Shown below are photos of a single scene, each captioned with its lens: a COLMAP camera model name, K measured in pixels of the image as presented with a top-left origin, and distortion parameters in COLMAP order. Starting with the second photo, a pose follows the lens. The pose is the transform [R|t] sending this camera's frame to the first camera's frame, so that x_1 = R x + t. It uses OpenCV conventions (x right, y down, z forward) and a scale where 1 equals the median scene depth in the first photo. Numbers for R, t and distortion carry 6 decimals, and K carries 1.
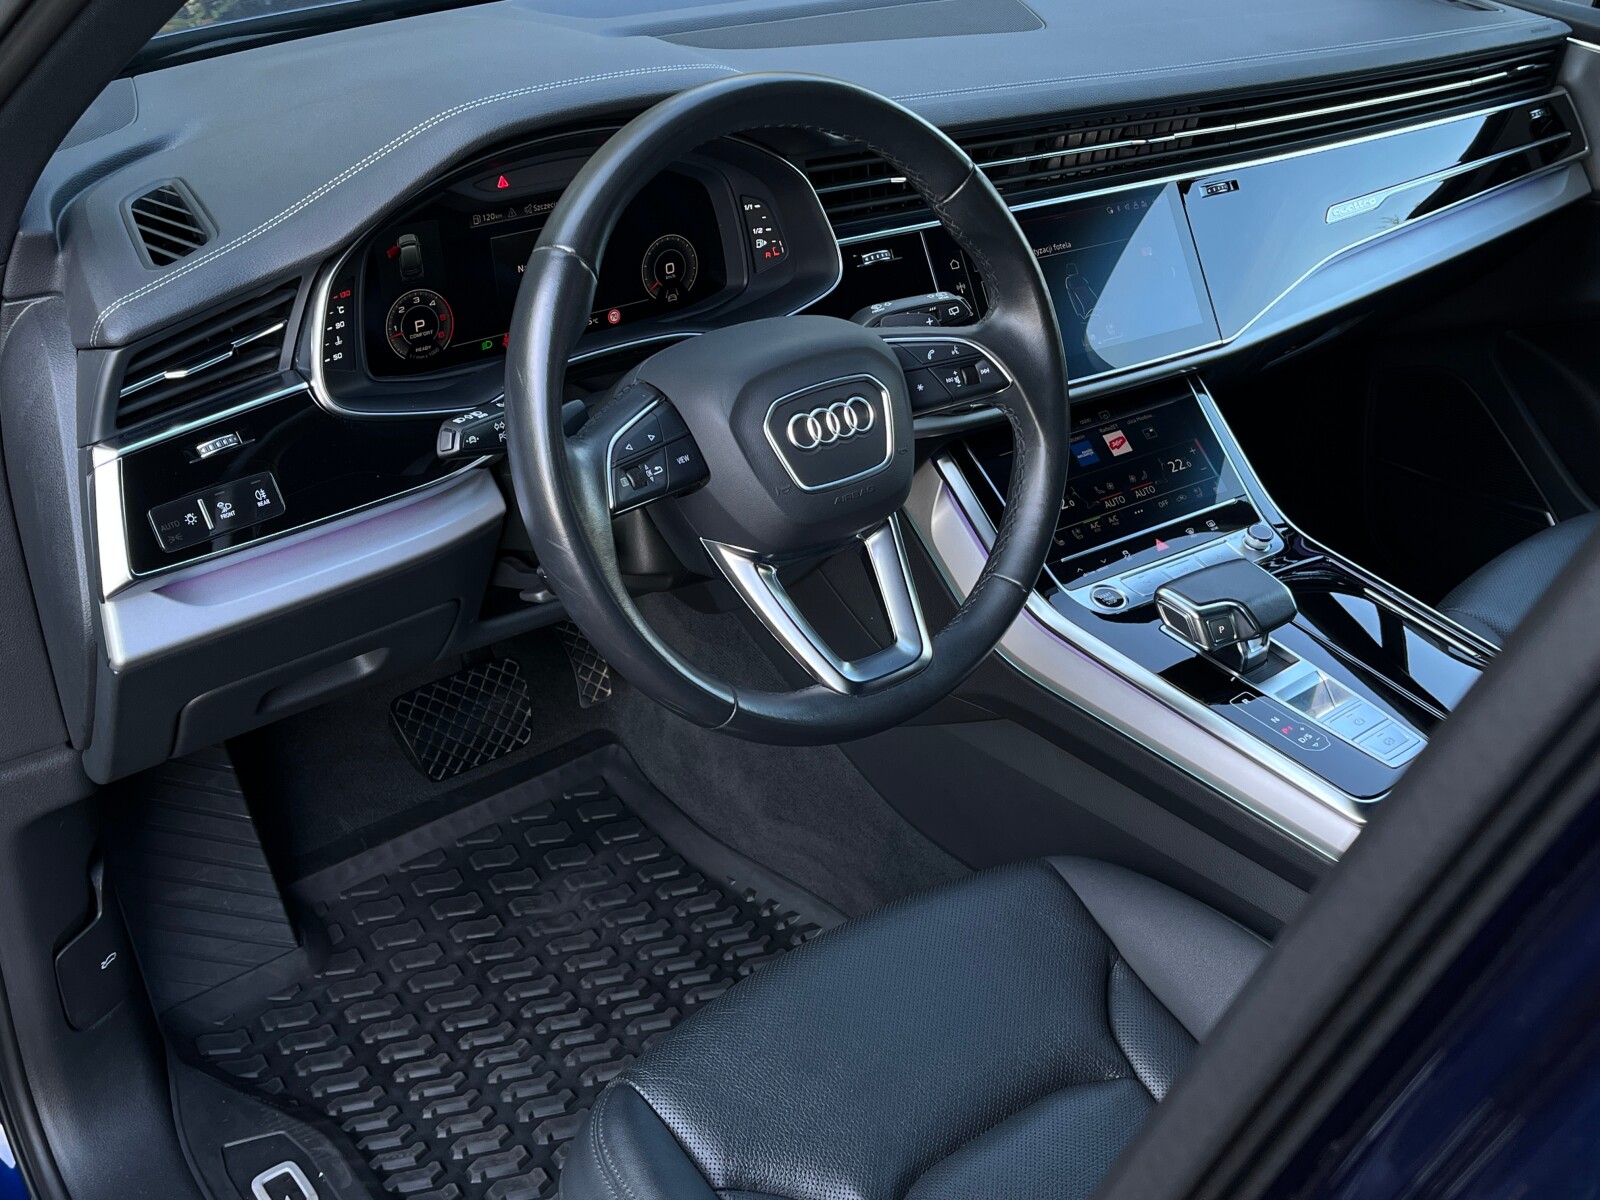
lens RADIAL K [[1760.2, 0, 800.0], [0, 1760.2, 600.0], [0, 0, 1]] dist [0.092699, -0.185864]
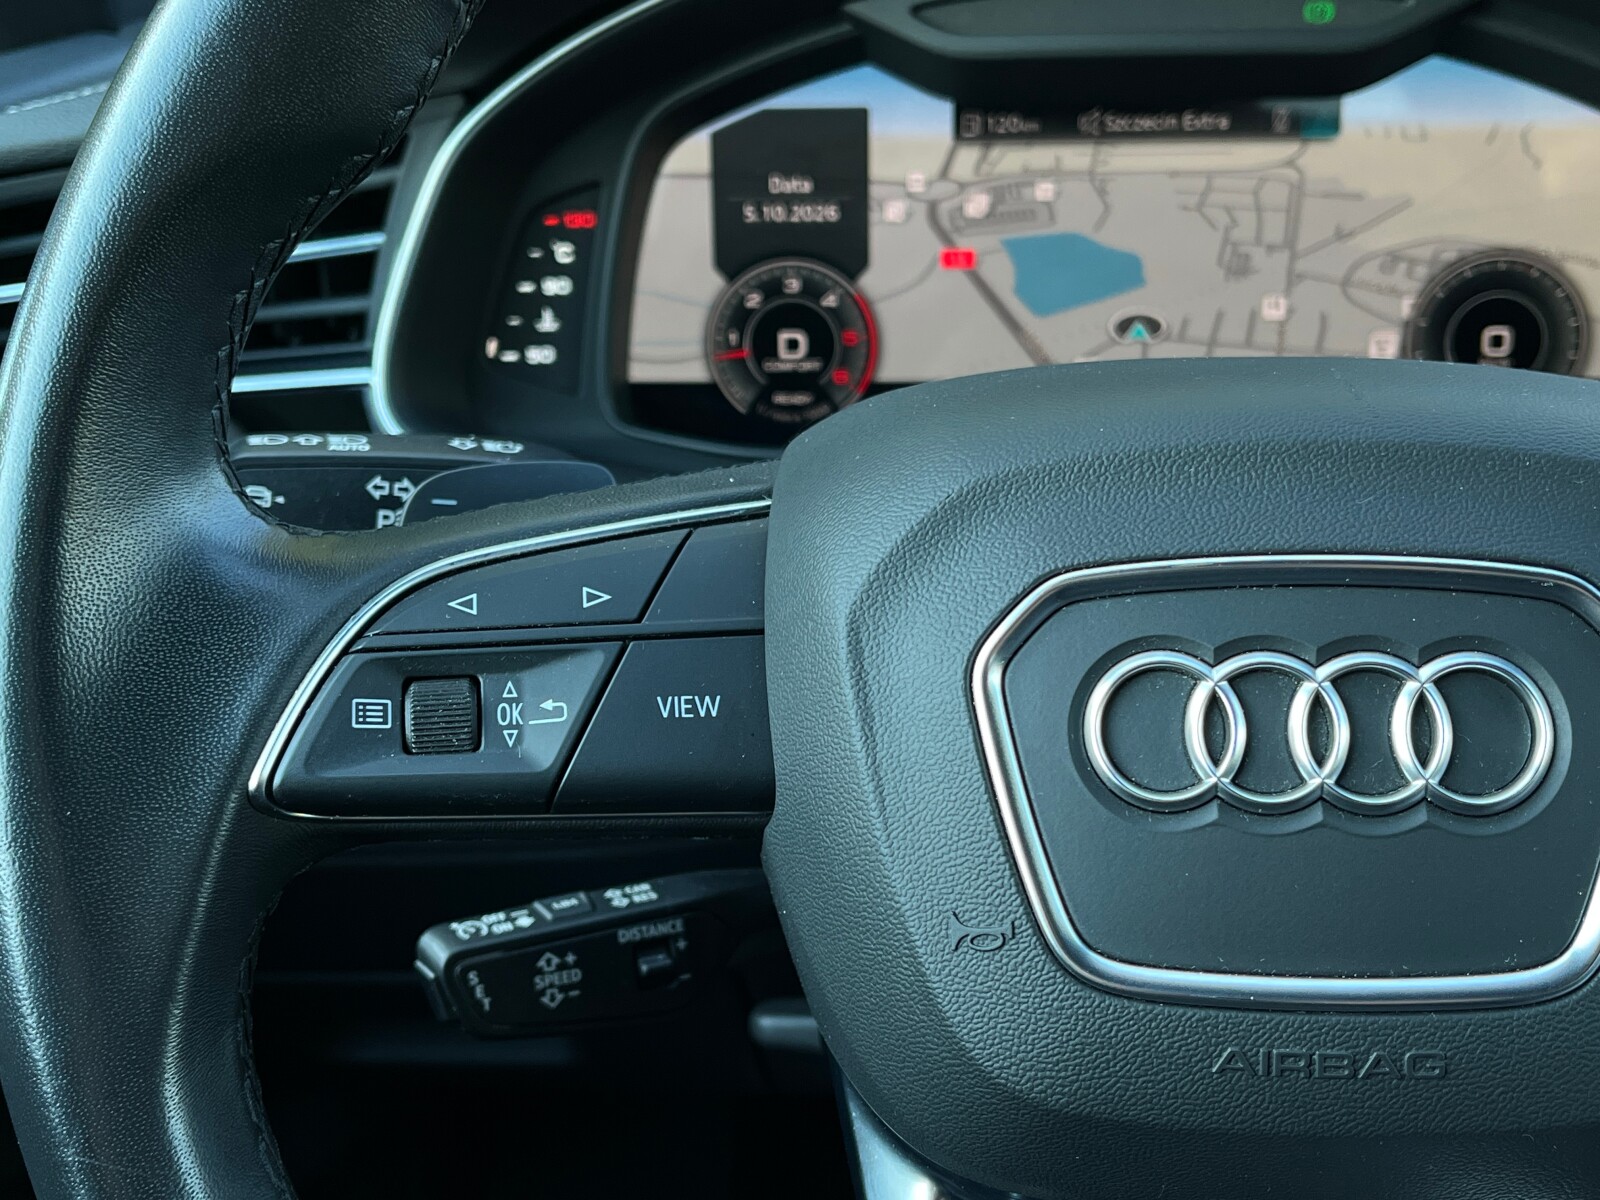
lens RADIAL K [[1885.4, 0, 847.3], [0, 1885.4, 605.6], [0, 0, 1]] dist [0.131802, -0.007654]
pose [[0.740343, 0.206689, -0.639666, 0.113676], [-0.307747, 0.950198, -0.049154, -0.073831], [0.597649, 0.233246, 0.767080, 0.661774]]
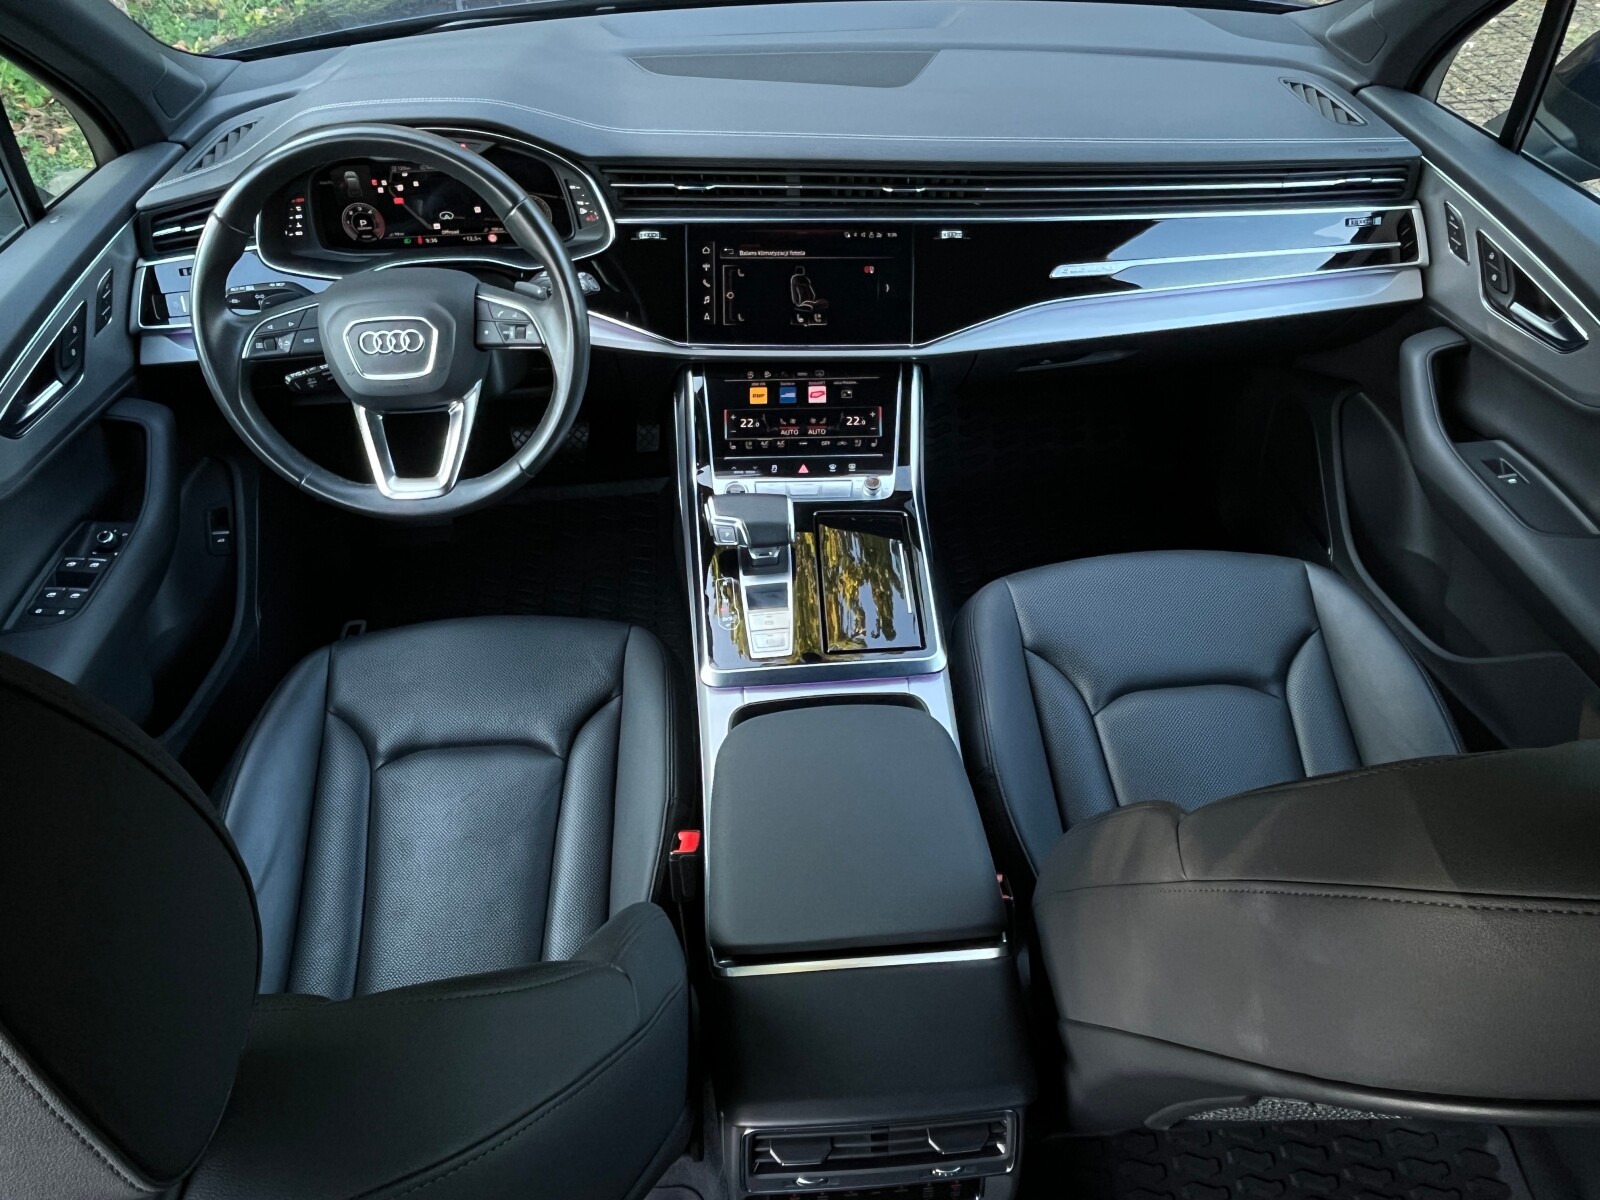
lens RADIAL K [[1078.1, 0, 772.3], [0, 1078.1, 588.3], [0, 0, 1]] dist [-0.002181, 0.000549]
pose [[0.815487, 0.368264, -0.446501, 0.756959], [-0.251483, 0.920284, 0.299723, -0.247897], [0.521285, -0.132133, 0.843091, 0.242522]]
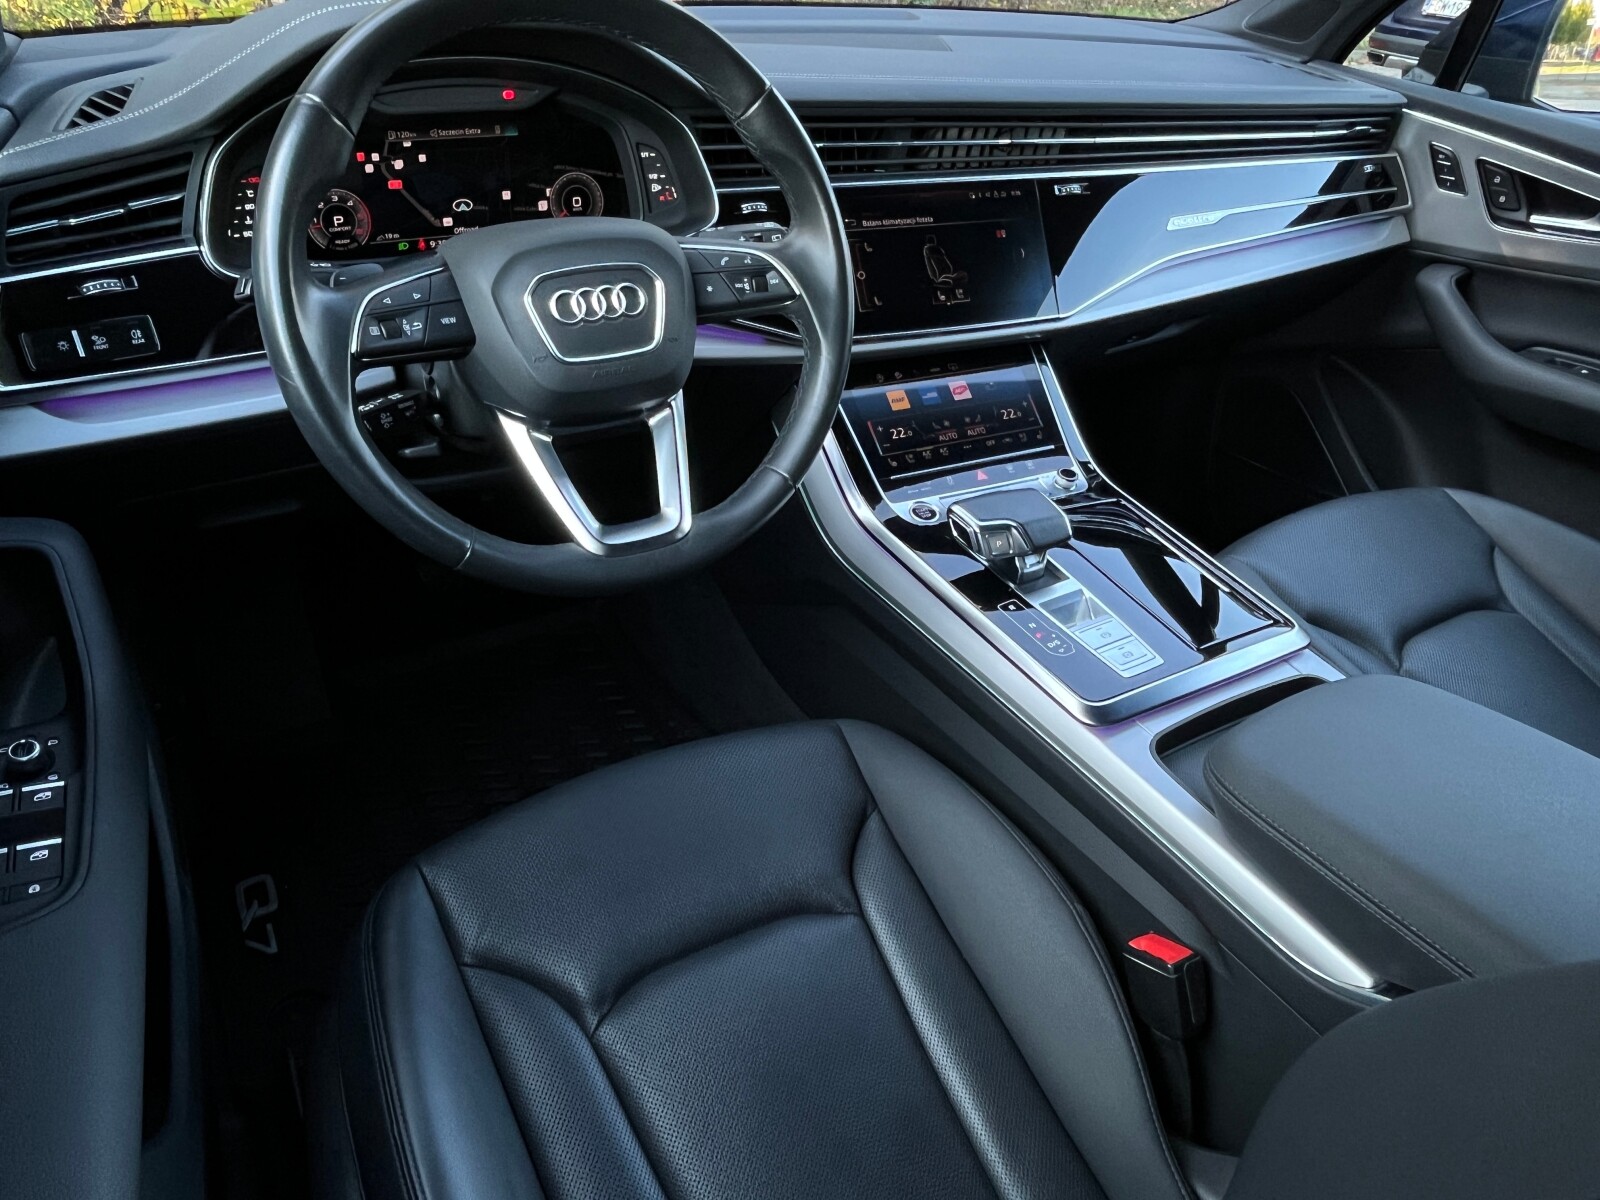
lens RADIAL K [[1078.1, 0, 772.3], [0, 1078.1, 588.3], [0, 0, 1]] dist [-0.002181, 0.000549]
pose [[0.986907, 0.107029, -0.120663, 0.193340], [-0.101082, 0.993390, 0.054387, 0.023919], [0.125686, -0.041479, 0.991203, 0.299873]]
